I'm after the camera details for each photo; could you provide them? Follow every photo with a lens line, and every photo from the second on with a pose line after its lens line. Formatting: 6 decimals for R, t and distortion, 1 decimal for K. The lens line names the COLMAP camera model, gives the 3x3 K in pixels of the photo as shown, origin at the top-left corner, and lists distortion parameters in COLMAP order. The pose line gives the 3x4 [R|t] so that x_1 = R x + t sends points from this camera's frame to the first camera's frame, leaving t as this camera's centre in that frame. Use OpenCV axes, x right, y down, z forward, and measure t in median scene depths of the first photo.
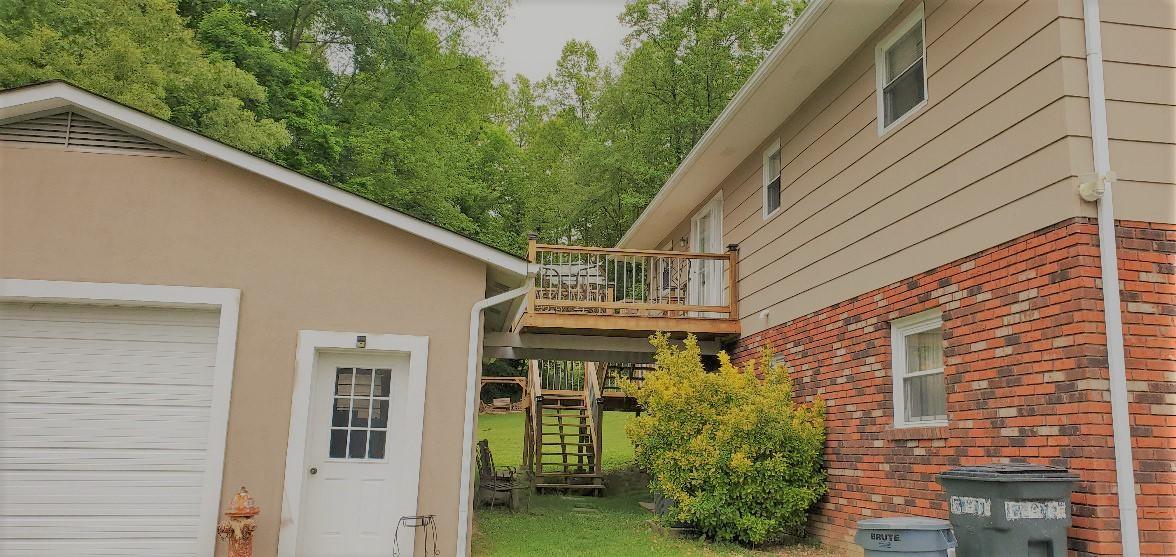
lens RADIAL K [[899.5, 0, 593.6], [0, 899.5, 298.6], [0, 0, 1]] dist [0.039214, -0.069692]
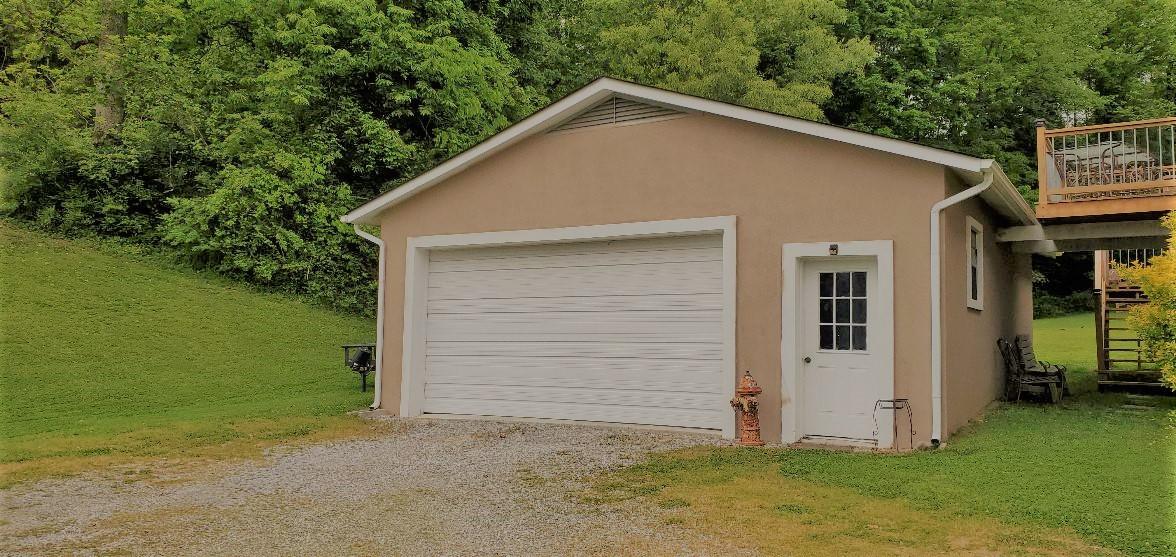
lens RADIAL K [[899.5, 0, 593.6], [0, 899.5, 298.6], [0, 0, 1]] dist [0.039214, -0.069692]
pose [[0.756034, -0.042093, -0.653177, 0.253486], [0.109689, 0.991965, 0.063037, 0.003654], [0.645276, -0.119304, 0.754576, -0.071355]]
